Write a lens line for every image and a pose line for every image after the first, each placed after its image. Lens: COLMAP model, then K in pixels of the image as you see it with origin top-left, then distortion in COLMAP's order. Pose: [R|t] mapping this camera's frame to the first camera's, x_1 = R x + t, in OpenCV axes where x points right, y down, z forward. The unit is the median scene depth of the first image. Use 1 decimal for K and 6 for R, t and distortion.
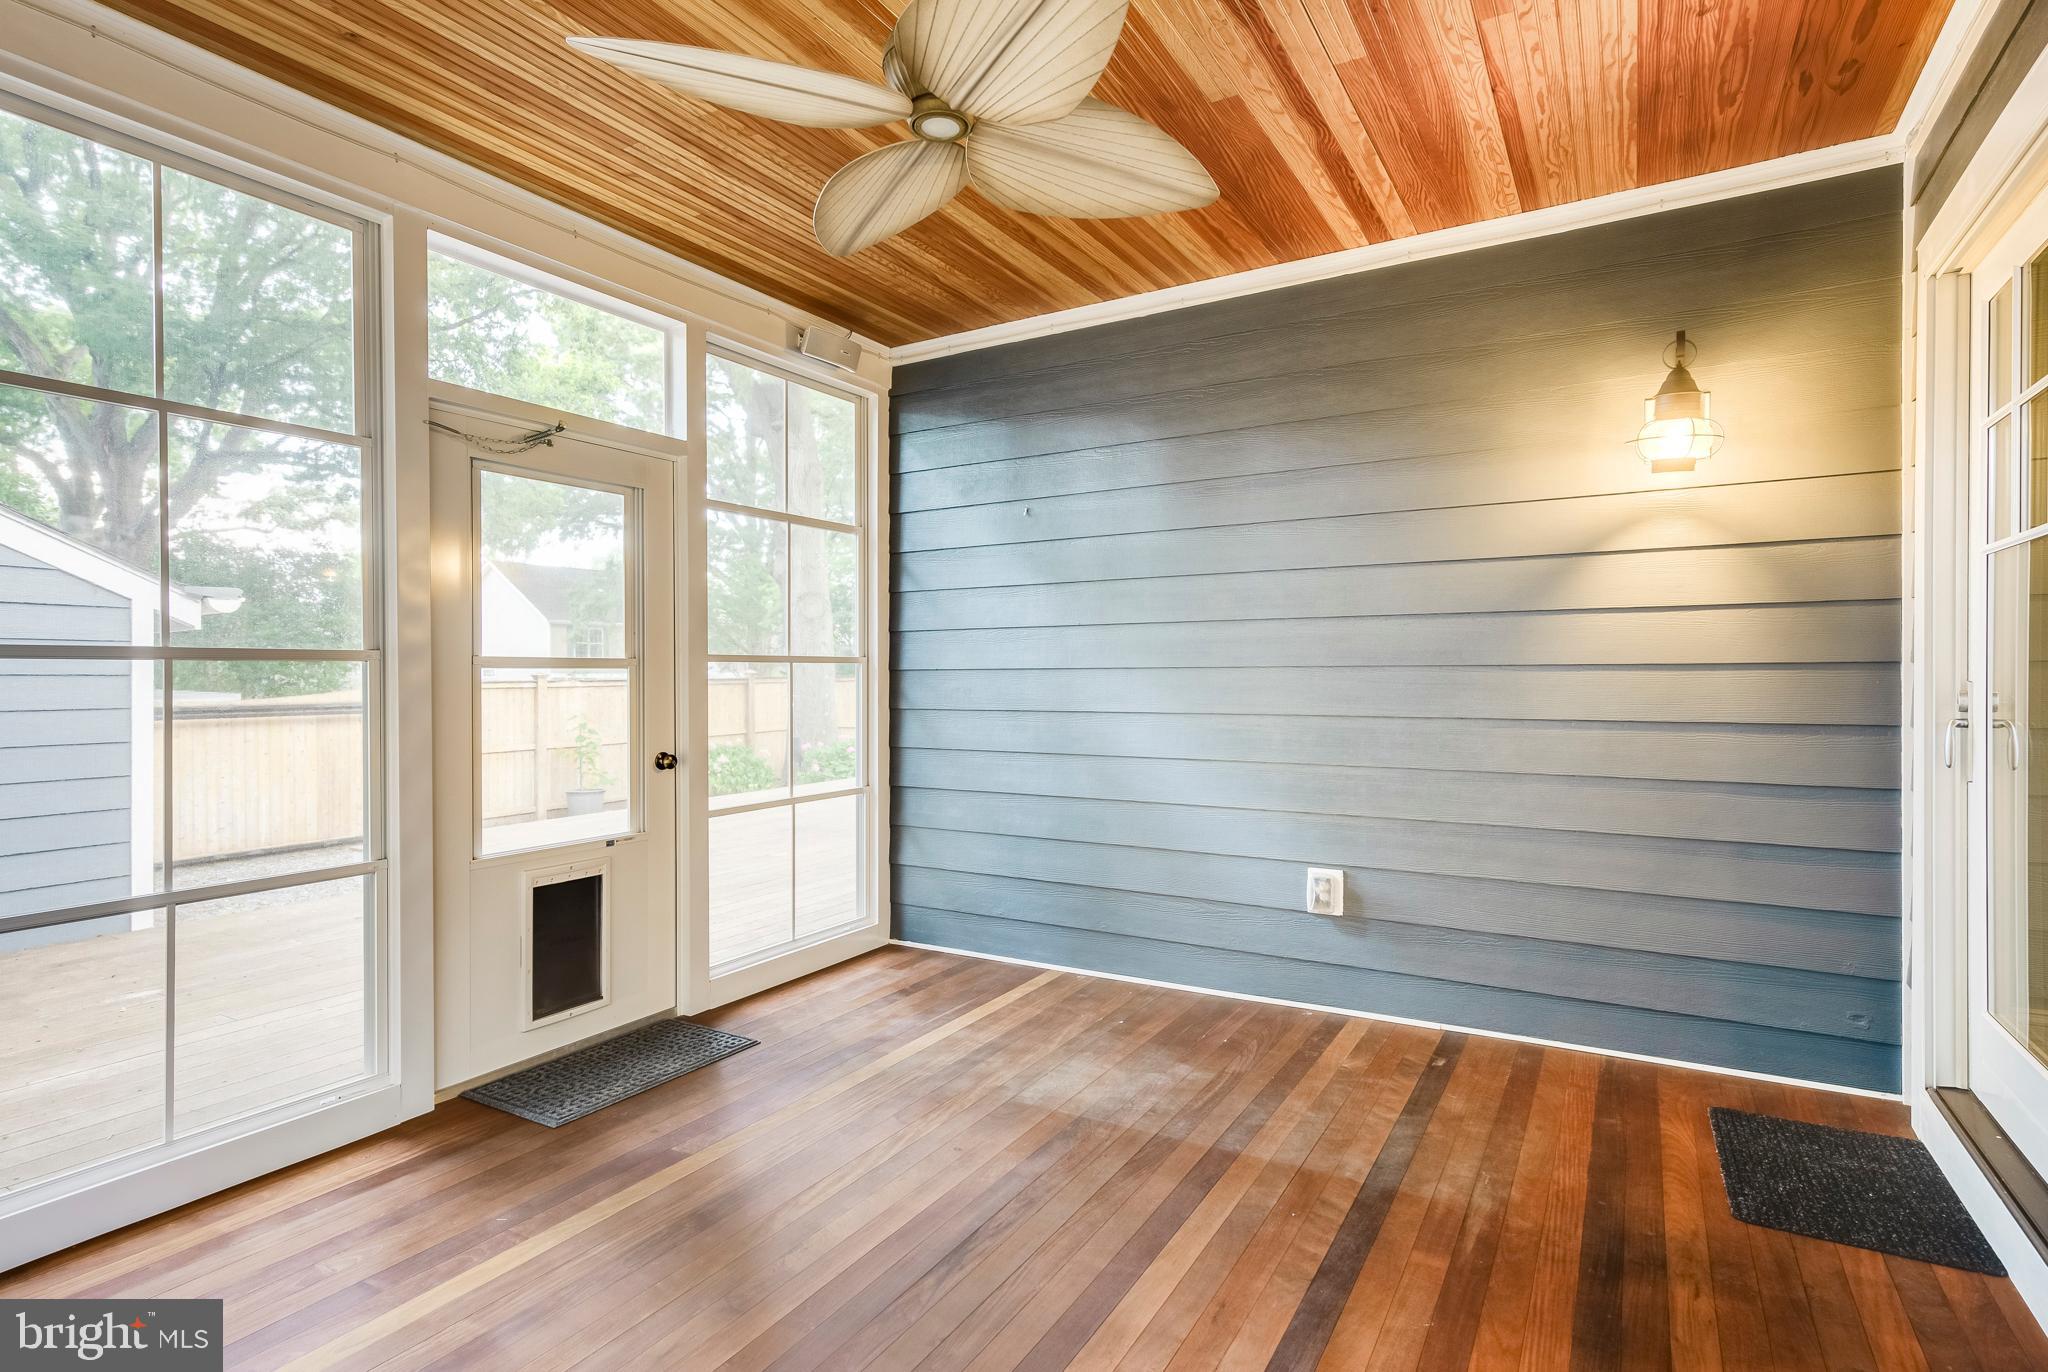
lens RADIAL K [[1023.2, 0, 1024.0], [0, 1023.2, 686.0], [0, 0, 1]] dist [0.001870, 0.000187]
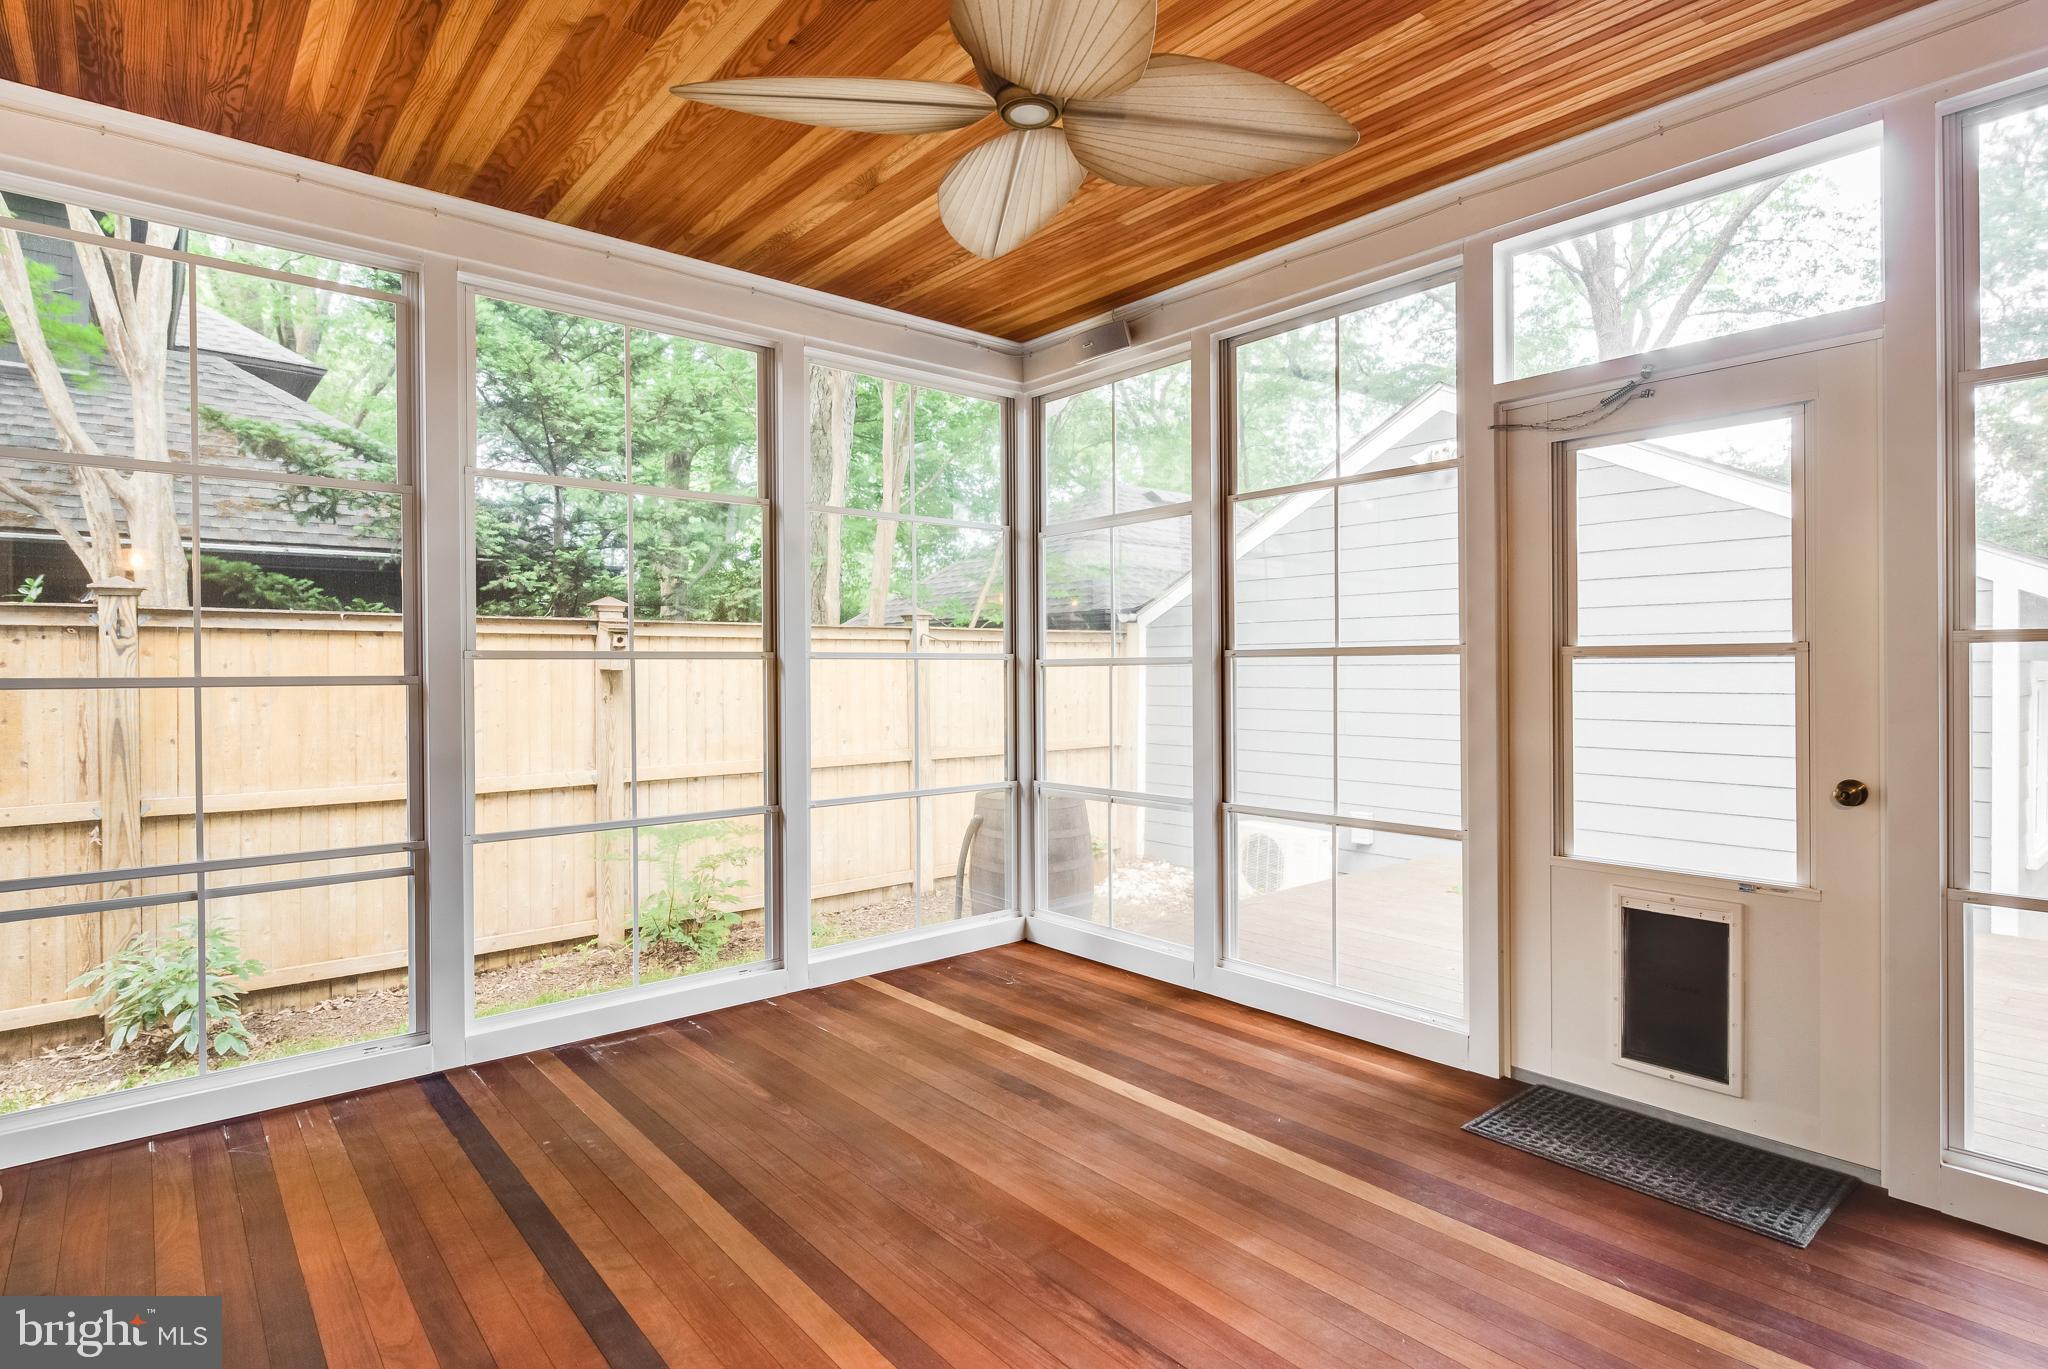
lens RADIAL K [[1023.2, 0, 1024.0], [0, 1023.2, 684.5], [0, 0, 1]] dist [0.001870, 0.000187]
pose [[-0.323335, 0.018628, -0.946101, 0.521043], [-0.001794, 0.999792, 0.020298, -0.011902], [0.946283, 0.008260, -0.323235, 0.797930]]
